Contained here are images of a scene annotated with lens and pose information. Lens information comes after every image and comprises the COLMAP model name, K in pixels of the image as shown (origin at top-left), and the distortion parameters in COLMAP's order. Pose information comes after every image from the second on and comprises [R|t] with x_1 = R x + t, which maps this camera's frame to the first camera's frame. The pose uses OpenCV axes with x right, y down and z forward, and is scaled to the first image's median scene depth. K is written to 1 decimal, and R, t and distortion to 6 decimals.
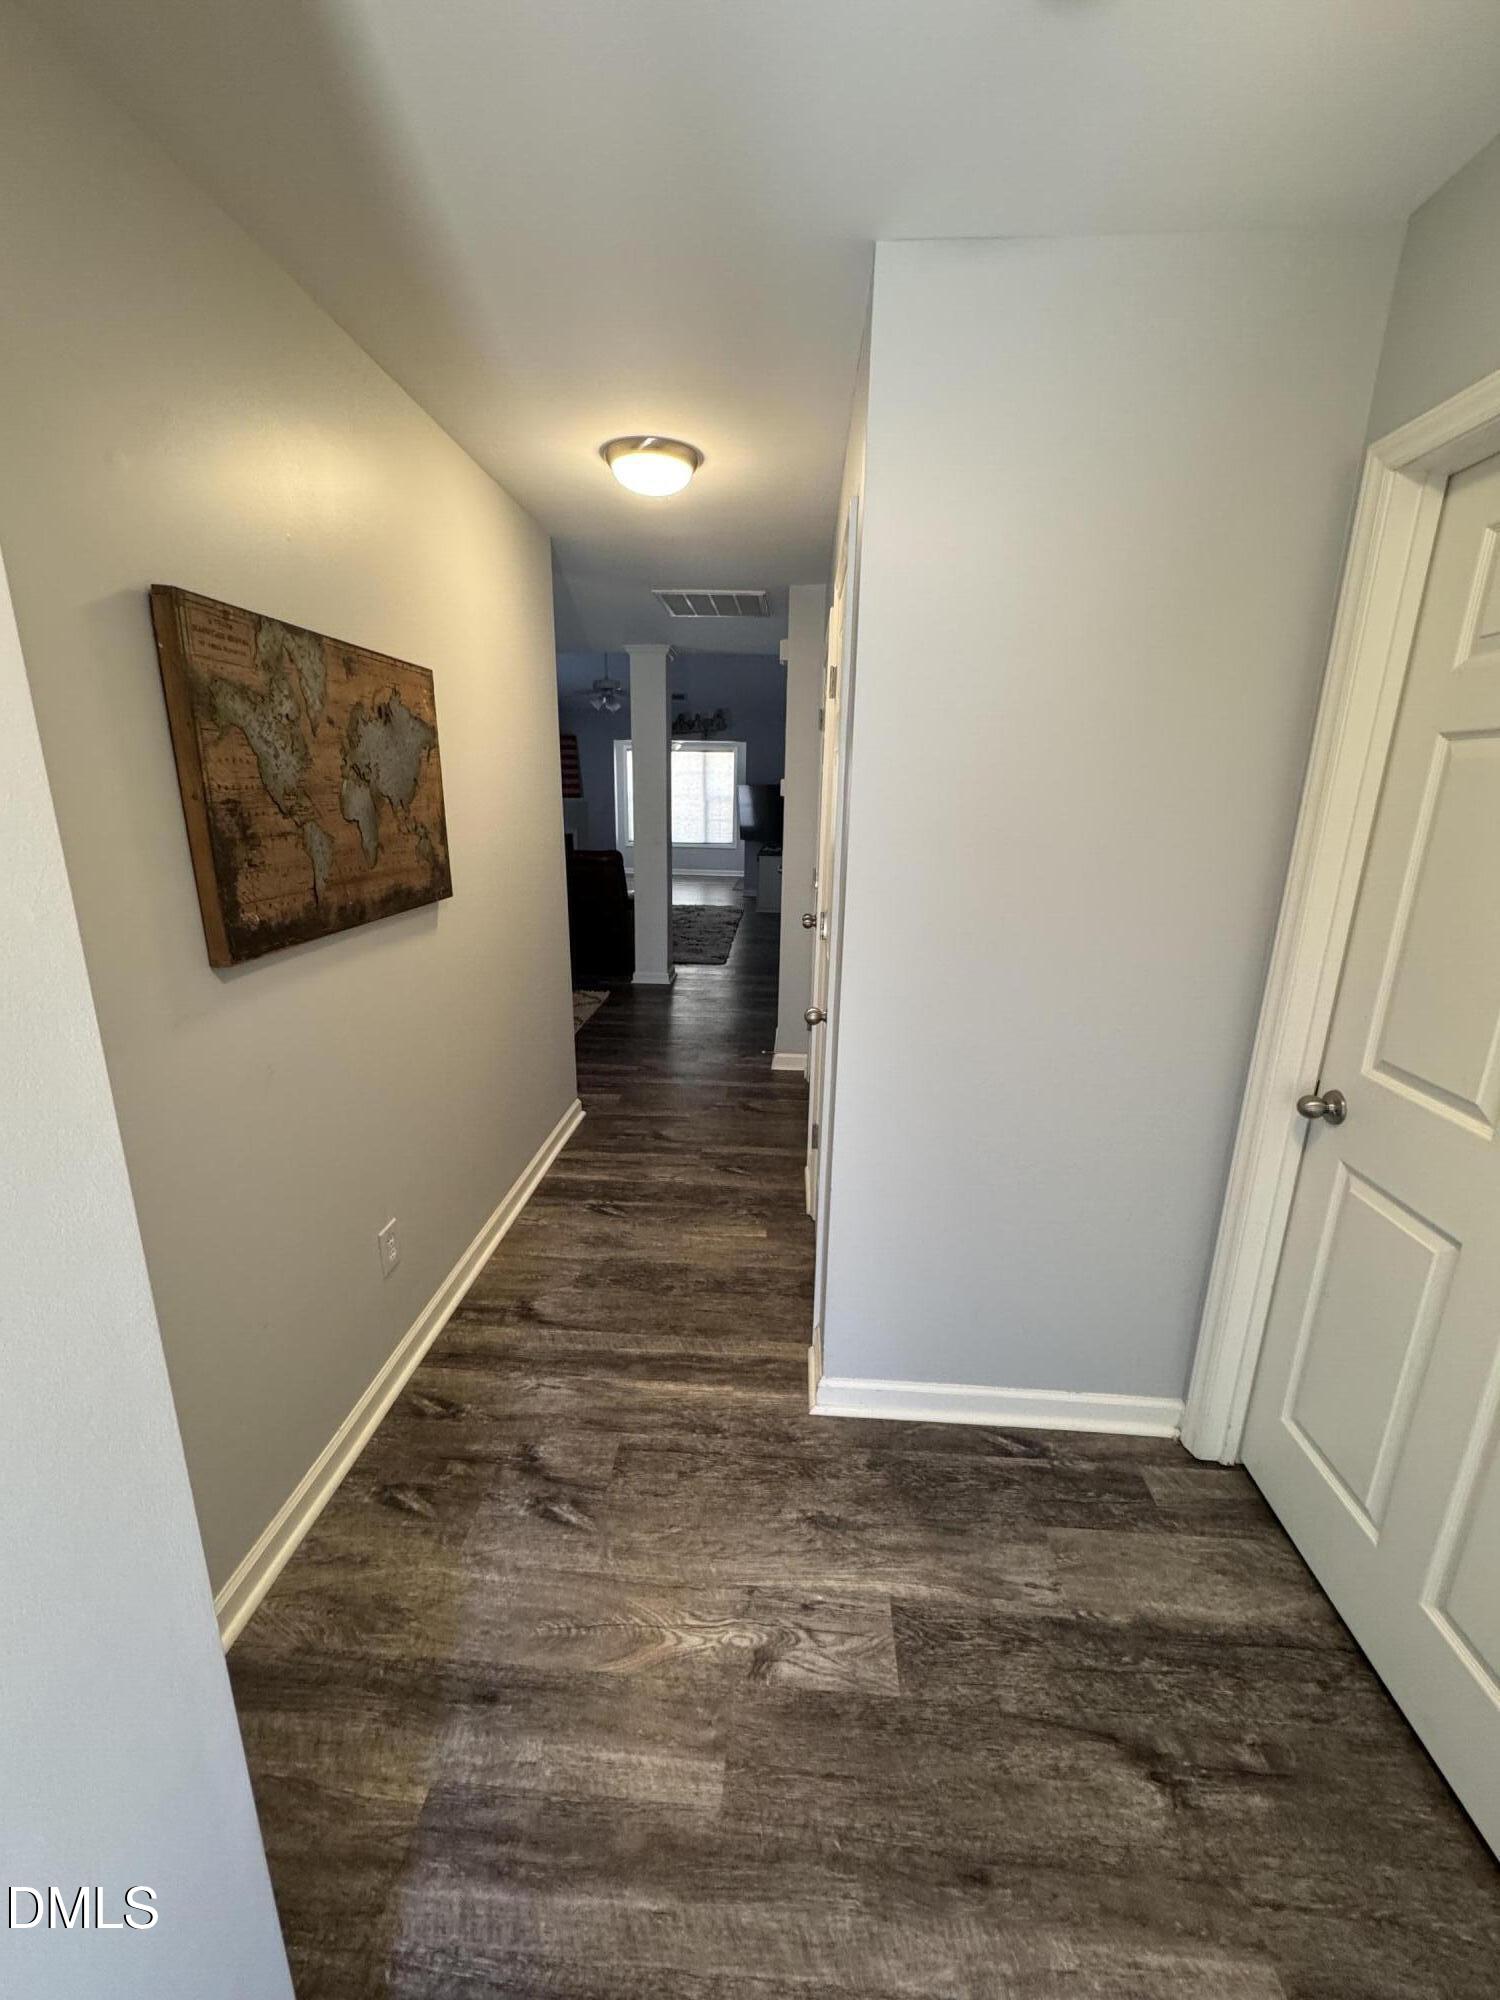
lens RADIAL K [[795.0, 0, 757.8], [0, 795.0, 995.6], [0, 0, 1]] dist [-0.003609, 0.001688]
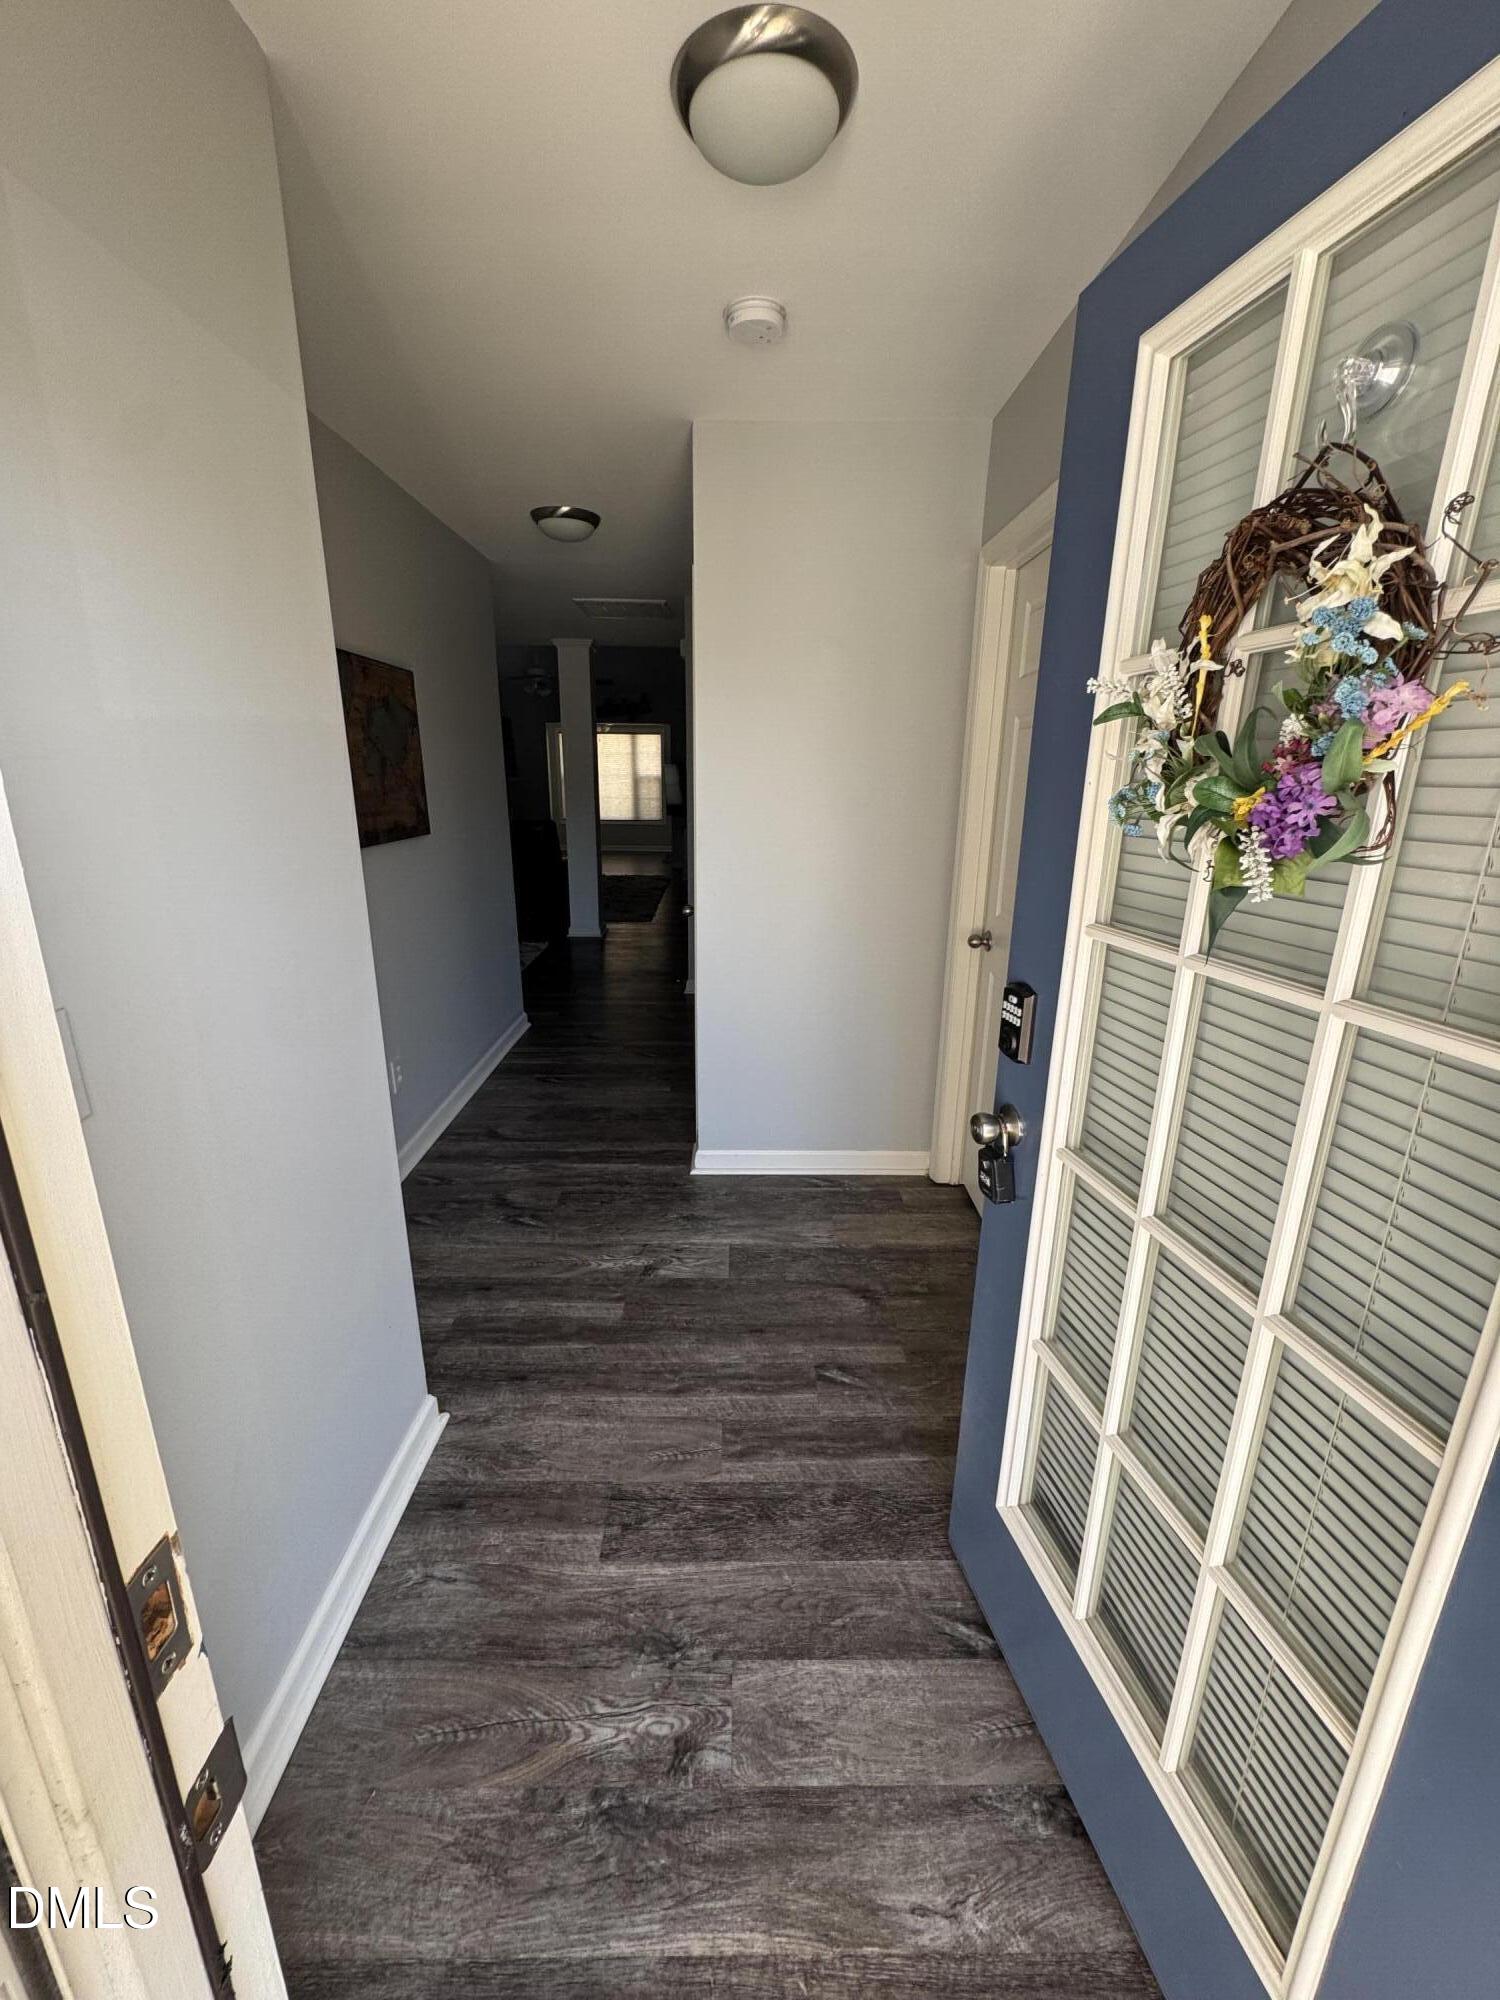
lens RADIAL K [[795.0, 0, 757.8], [0, 795.0, 995.6], [0, 0, 1]] dist [-0.003609, 0.001688]
pose [[0.997190, -0.026553, 0.070048, 0.092557], [0.025057, 0.999441, 0.022146, 0.155373], [-0.070597, -0.020328, 0.997298, -0.479159]]
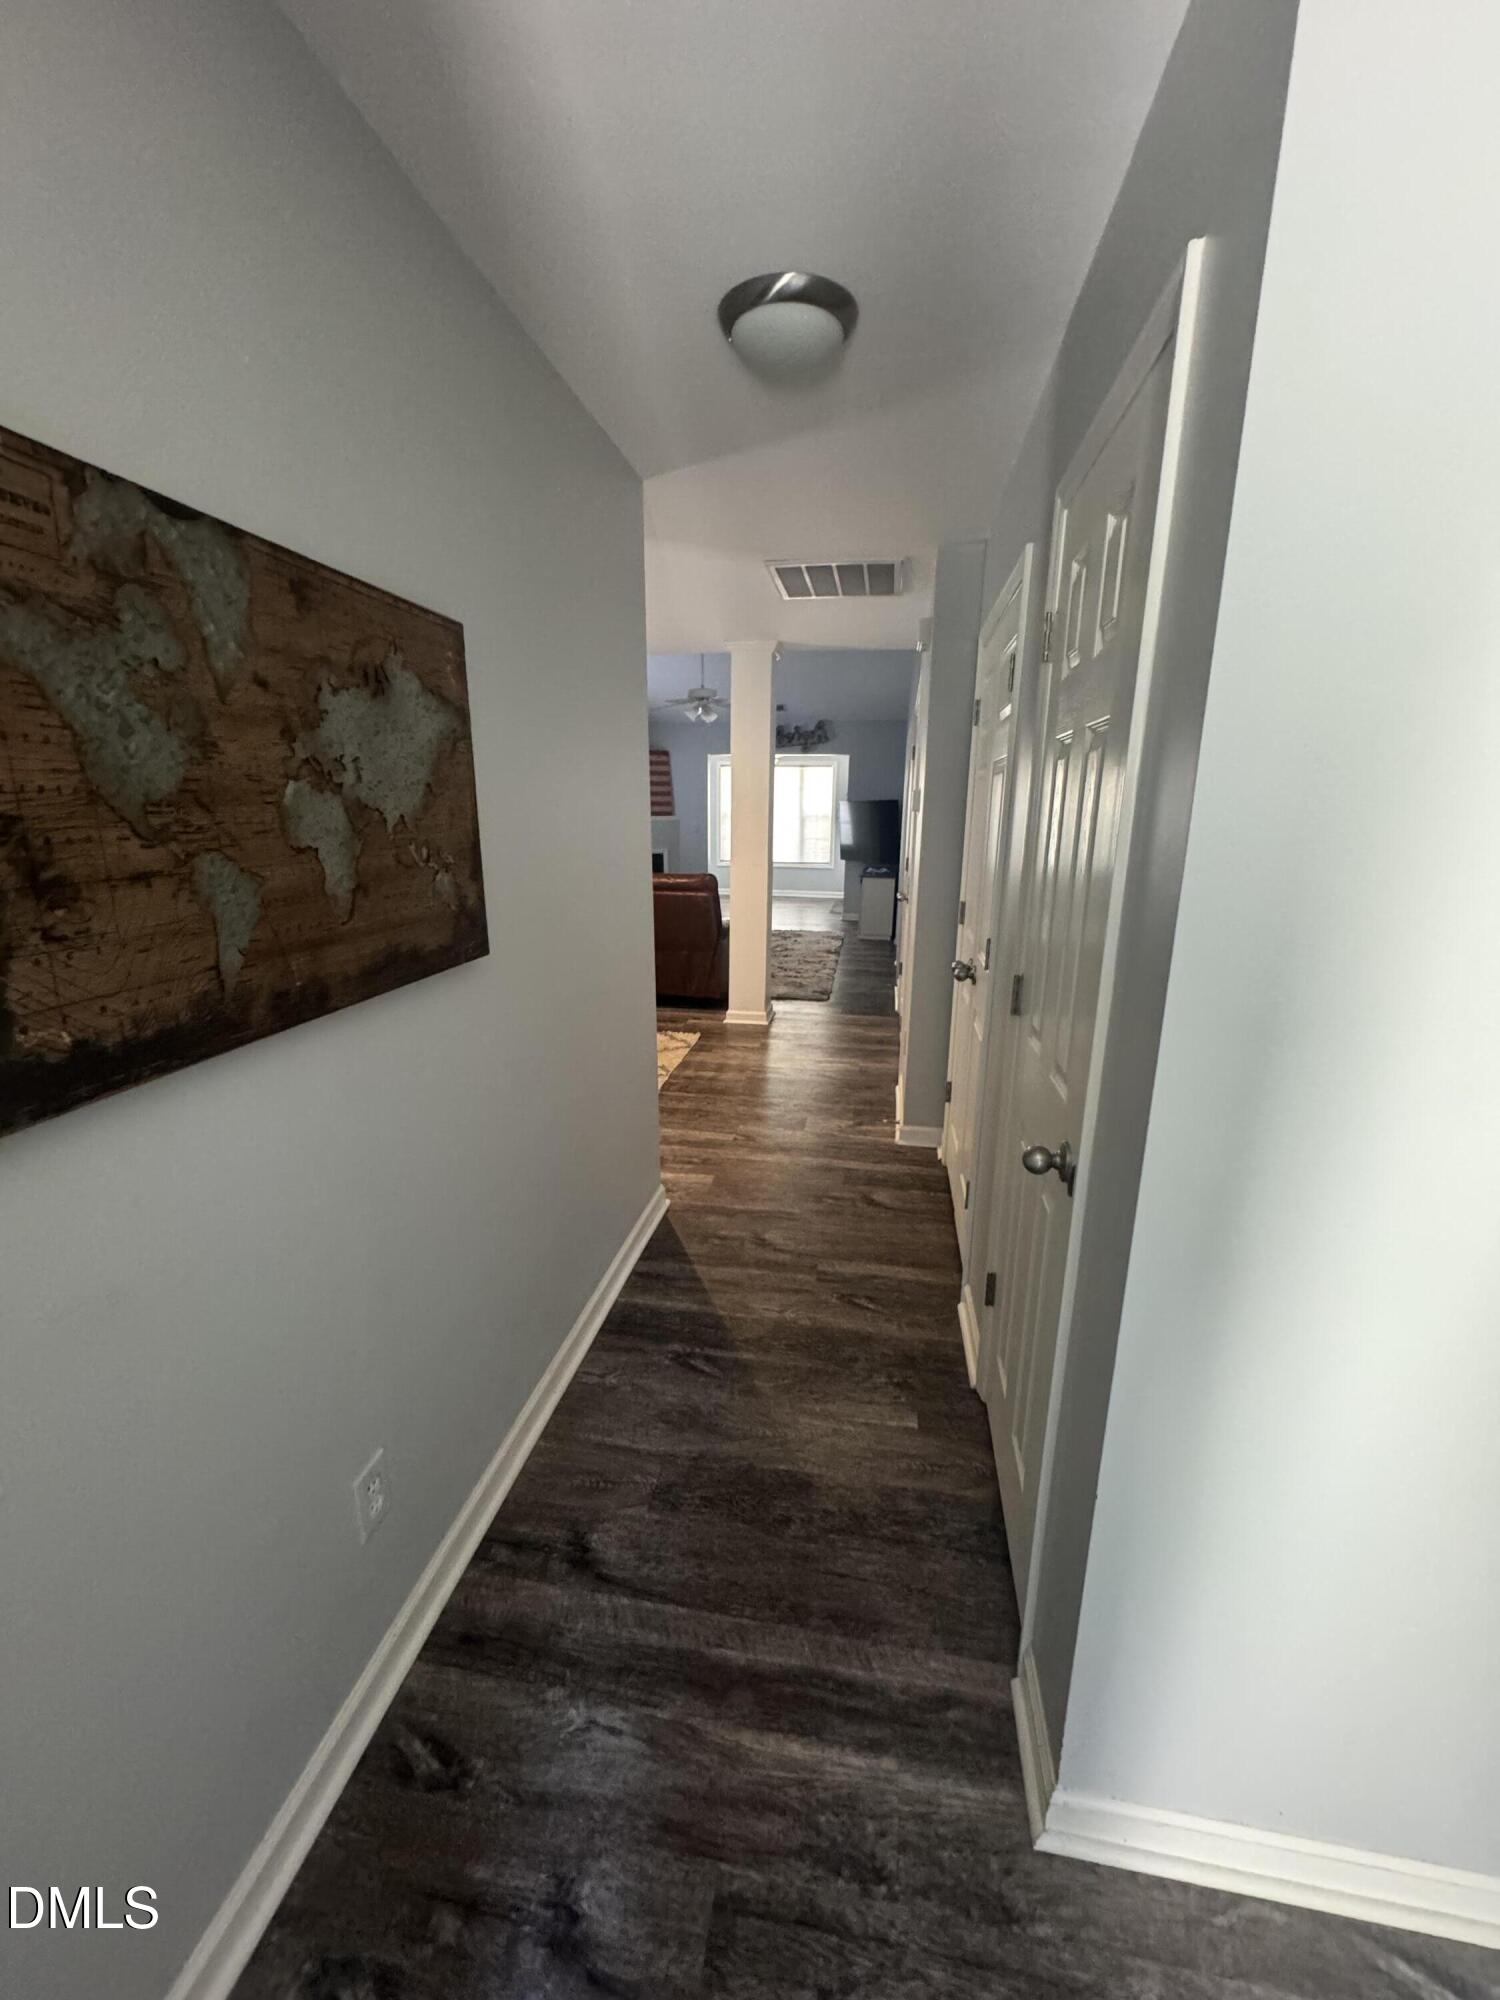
lens RADIAL K [[797.7, 0, 754.3], [0, 797.7, 994.0], [0, 0, 1]] dist [-0.000086, 0.000372]
pose [[0.993641, 0.016811, -0.111337, -0.082798], [-0.019513, 0.999540, -0.023224, -0.085053], [0.110895, 0.025249, 0.993511, 0.362947]]
